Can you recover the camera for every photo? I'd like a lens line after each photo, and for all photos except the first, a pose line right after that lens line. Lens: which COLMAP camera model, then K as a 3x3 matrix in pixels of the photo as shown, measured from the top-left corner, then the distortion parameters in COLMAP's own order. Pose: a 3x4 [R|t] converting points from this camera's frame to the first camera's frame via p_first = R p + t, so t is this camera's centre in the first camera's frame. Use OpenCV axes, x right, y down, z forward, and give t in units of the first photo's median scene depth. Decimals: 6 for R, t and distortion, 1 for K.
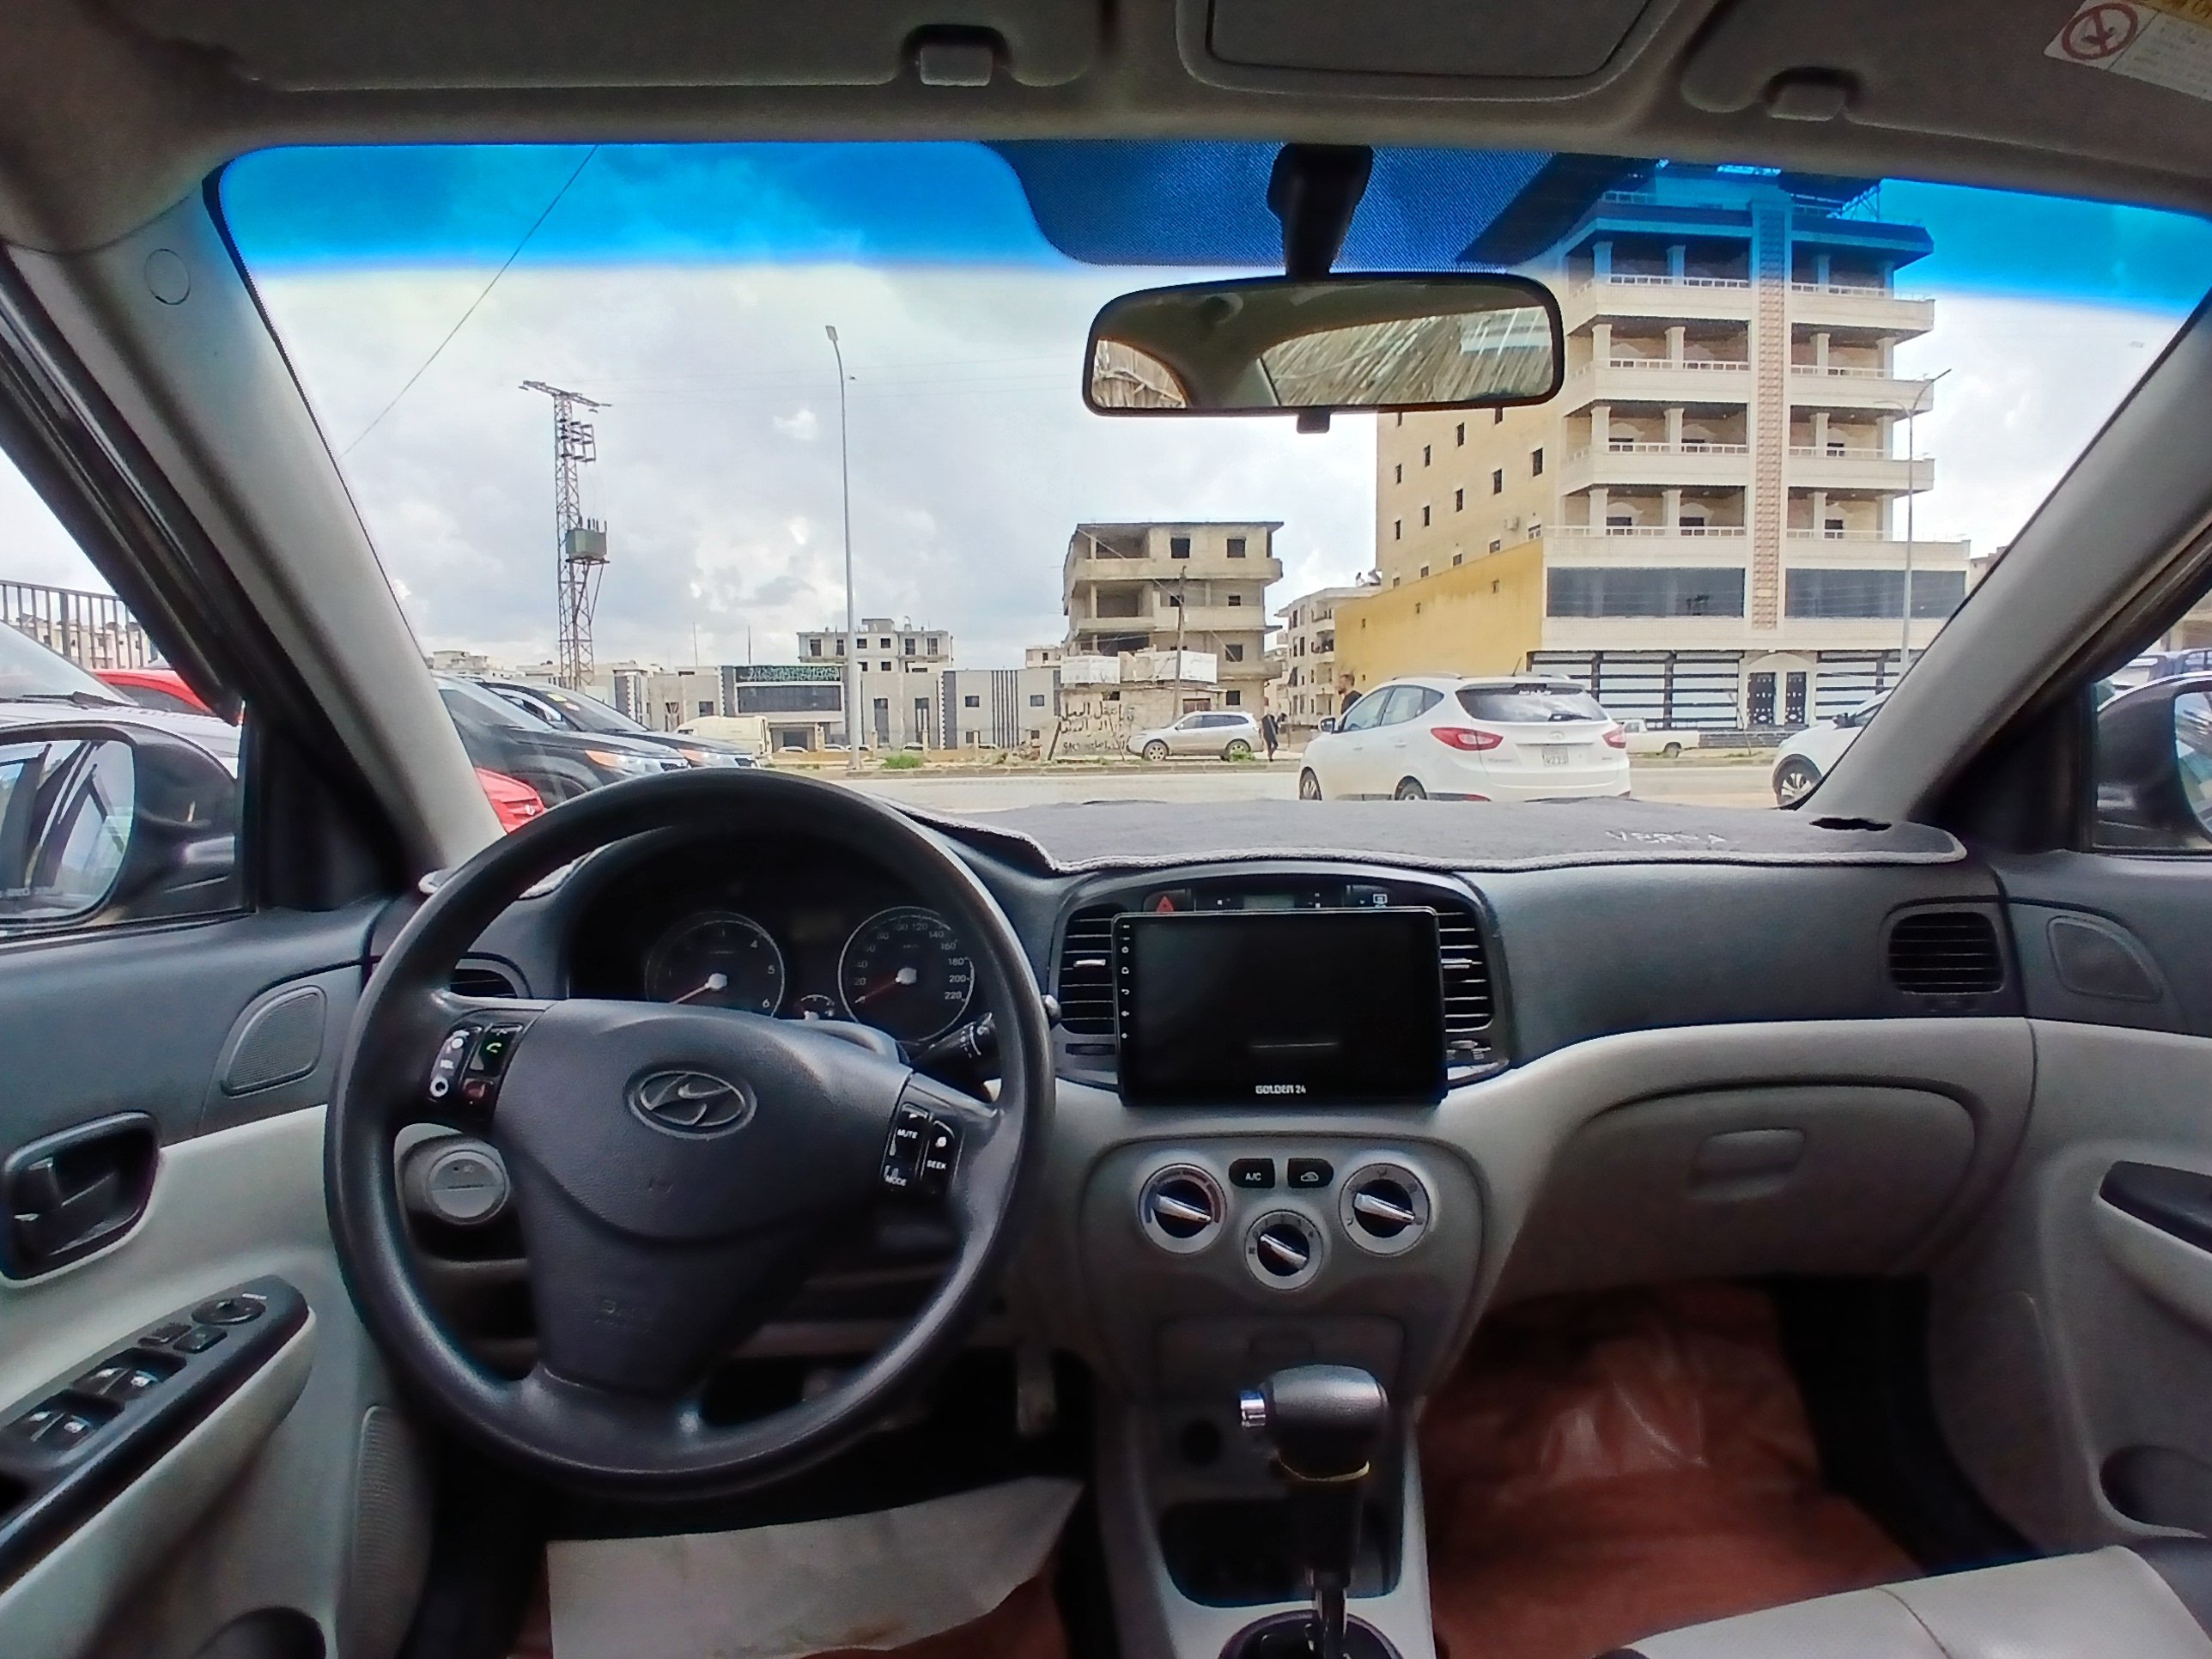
lens RADIAL K [[1088.8, 0, 1085.4], [0, 1088.8, 828.9], [0, 0, 1]] dist [-0.025365, -0.021955]
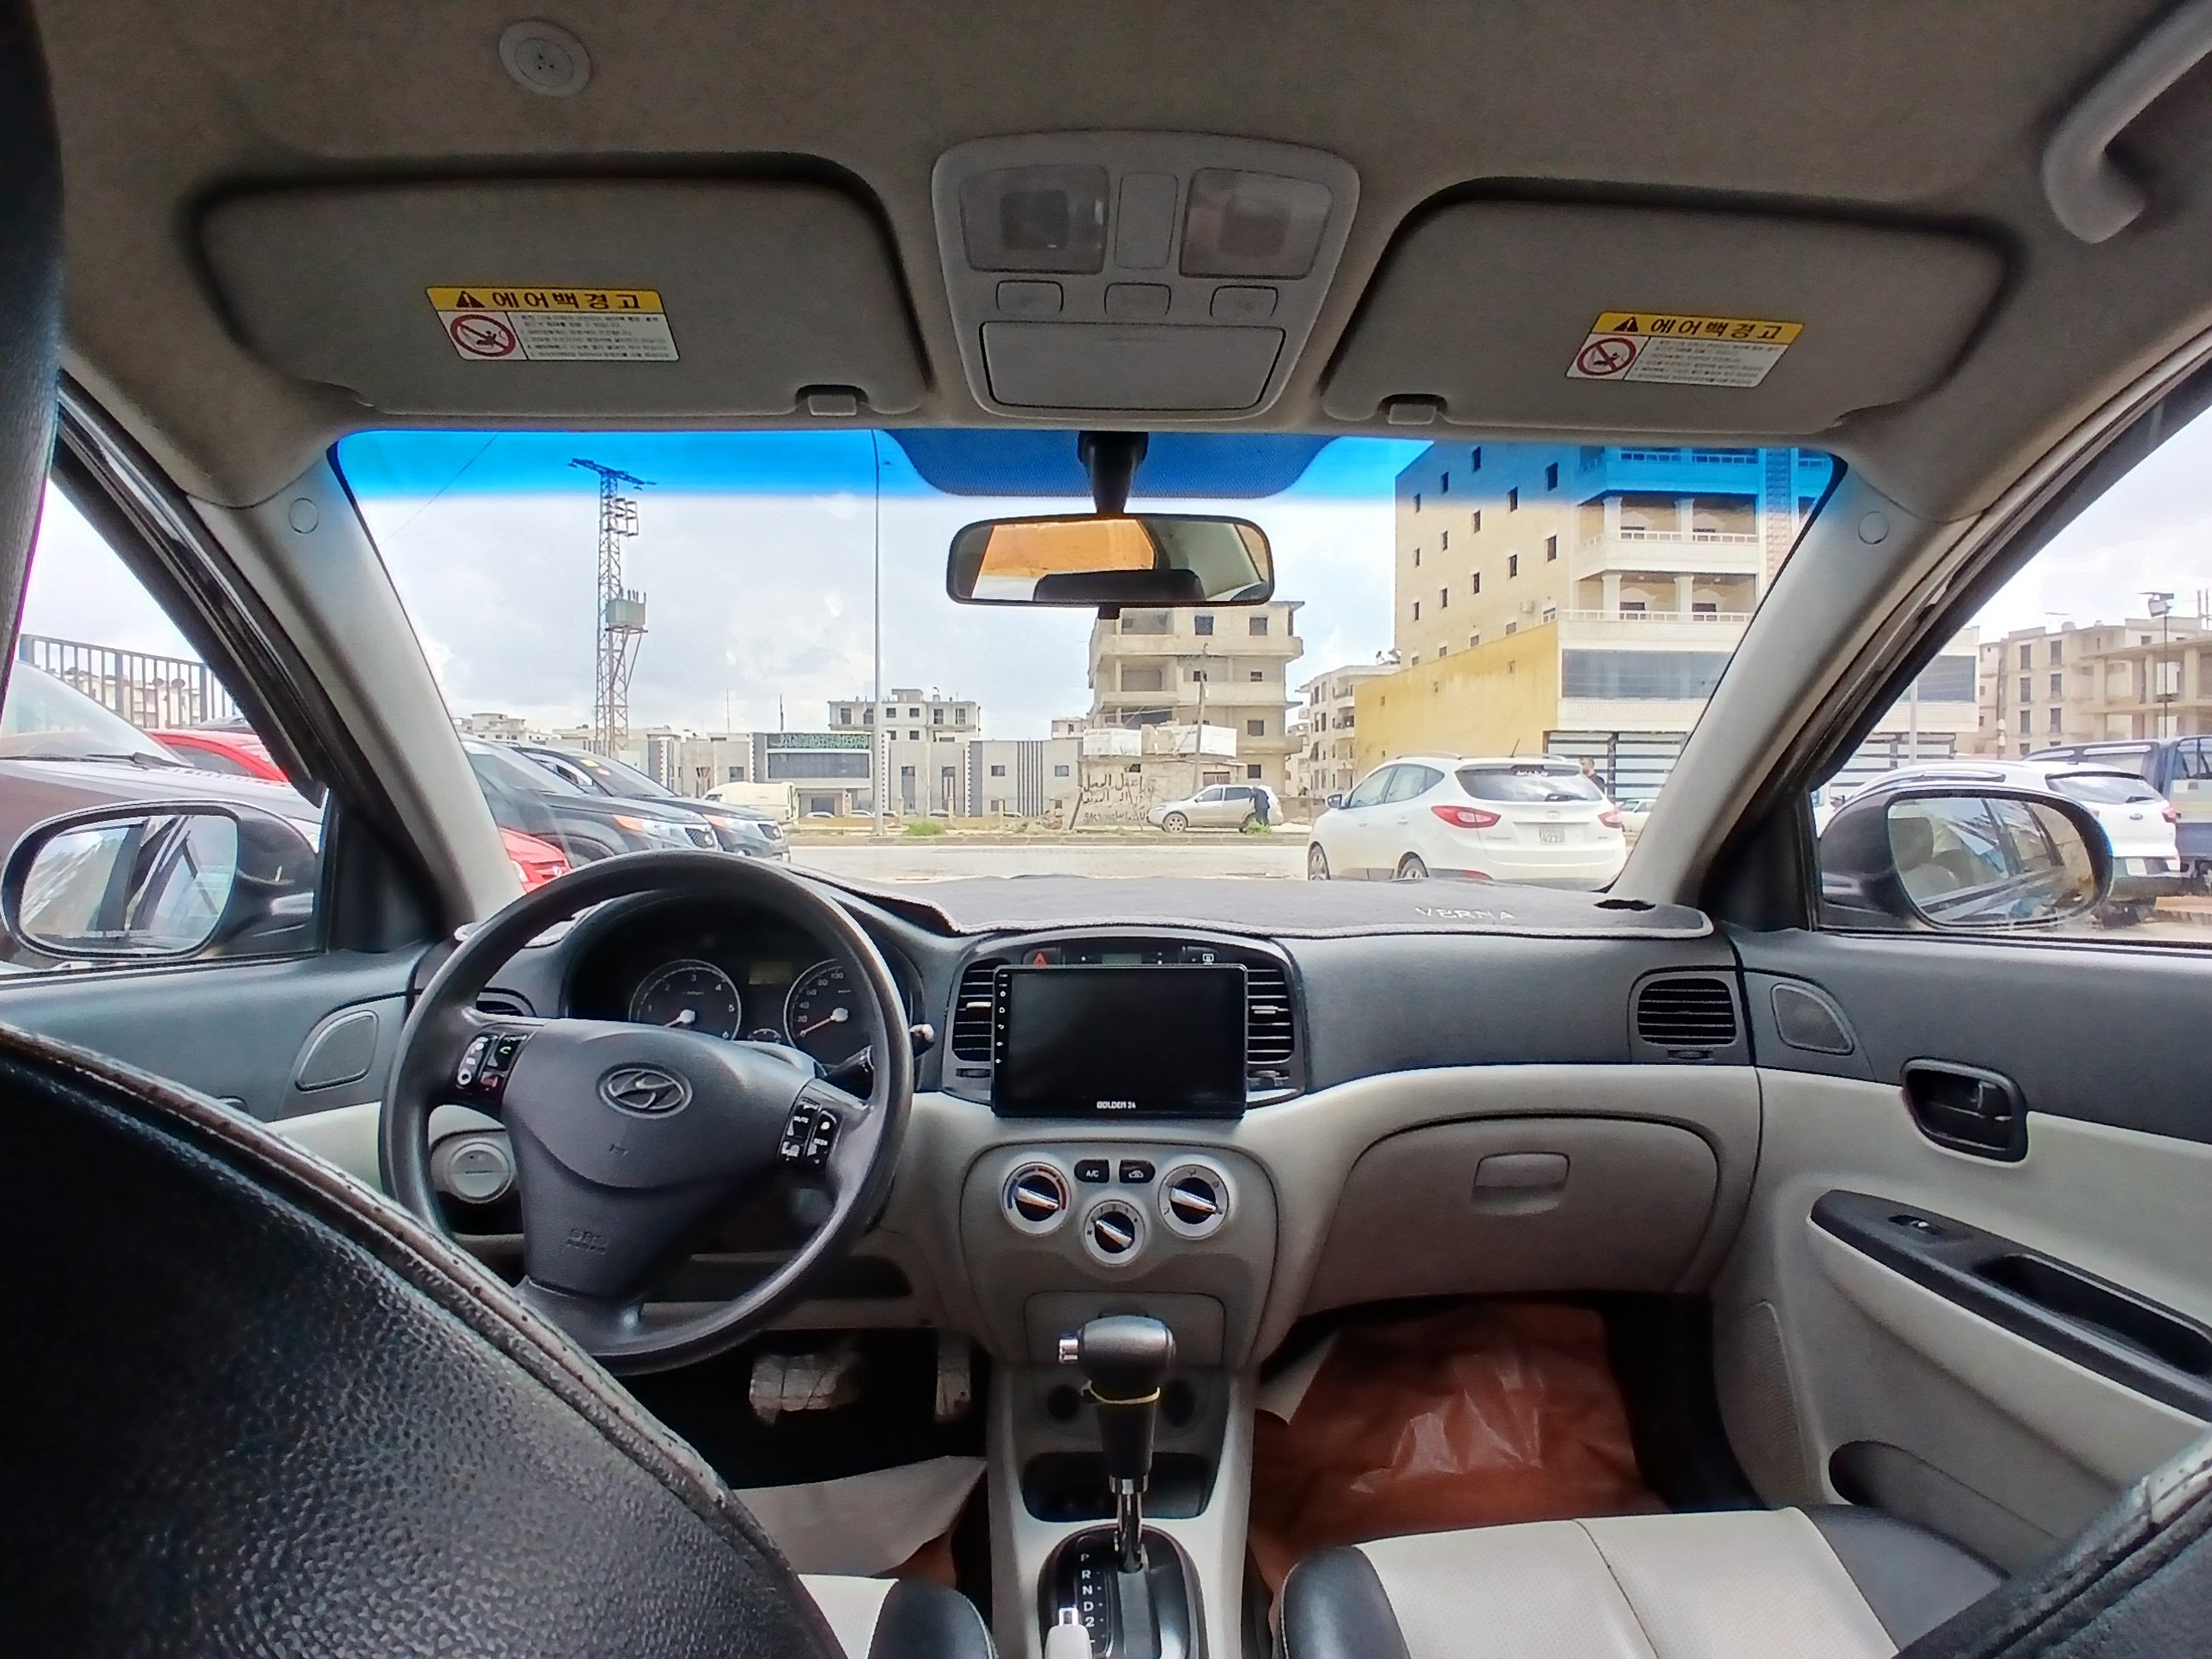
lens RADIAL K [[1088.8, 0, 1104.8], [0, 1088.8, 817.6], [0, 0, 1]] dist [-0.025365, -0.021955]
pose [[0.999841, 0.015694, -0.008520, 0.141809], [-0.016285, 0.997103, -0.074299, -0.002394], [0.007329, 0.074426, 0.997200, -0.246170]]
